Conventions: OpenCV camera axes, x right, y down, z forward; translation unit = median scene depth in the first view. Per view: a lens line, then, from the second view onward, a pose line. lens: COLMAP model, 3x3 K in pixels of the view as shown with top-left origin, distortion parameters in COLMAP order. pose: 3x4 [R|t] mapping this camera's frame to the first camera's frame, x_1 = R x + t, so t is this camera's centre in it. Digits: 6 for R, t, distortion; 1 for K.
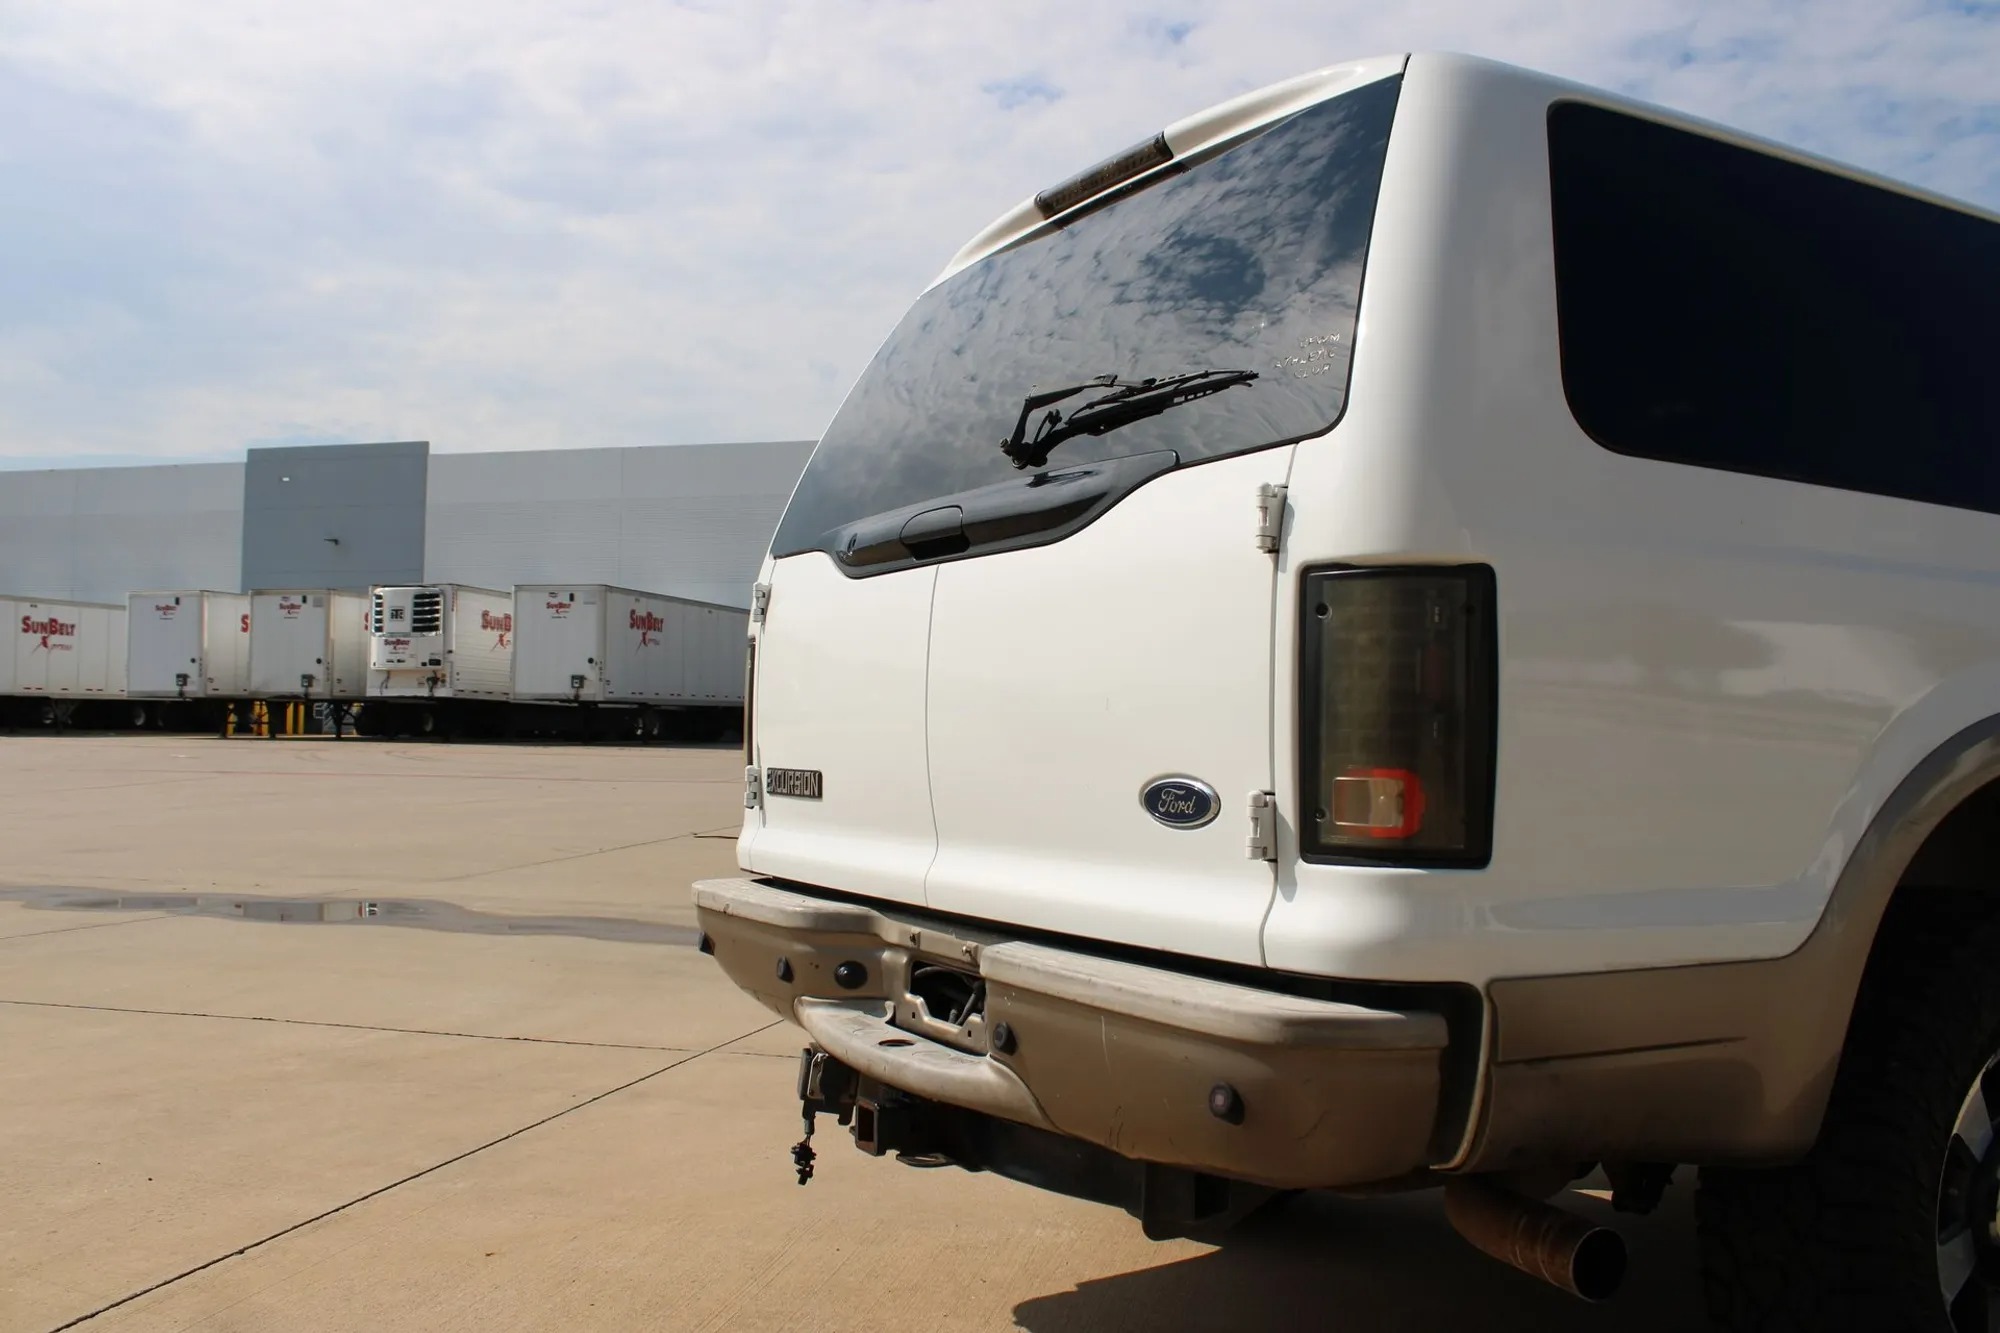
lens RADIAL K [[1699.6, 0, 1001.4], [0, 1699.6, 656.3], [0, 0, 1]] dist [-0.164367, 0.167441]
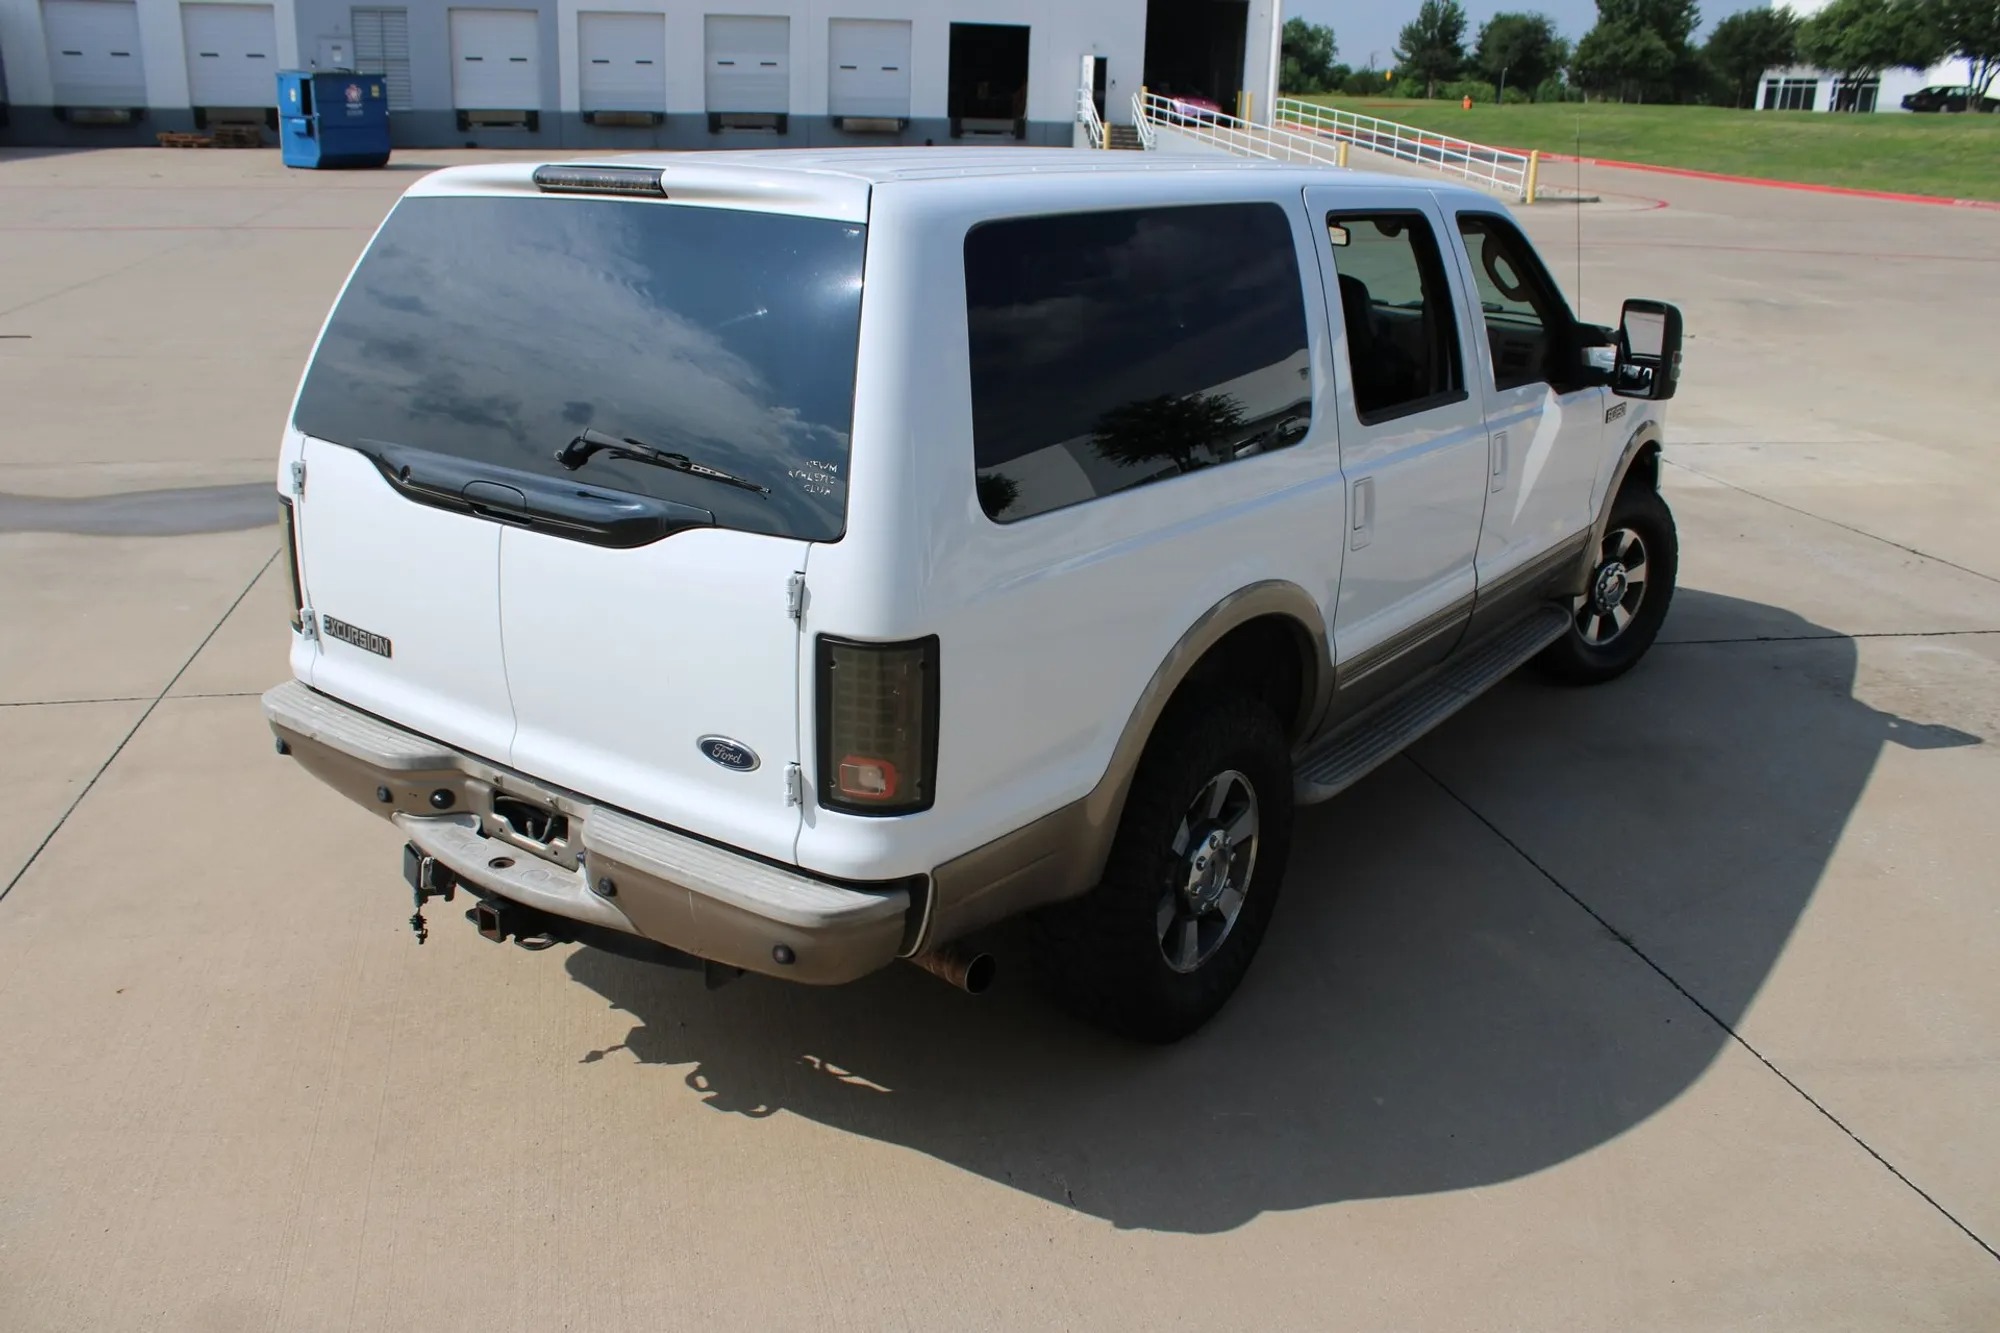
lens RADIAL K [[1680.1, 0, 1000.0], [0, 1680.1, 666.5], [0, 0, 1]] dist [-0.170187, 0.161336]
pose [[0.907930, -0.122730, 0.400750, -0.259824], [-0.038851, 0.927404, 0.372037, -0.541224], [-0.417317, -0.353353, 0.837250, -0.326343]]
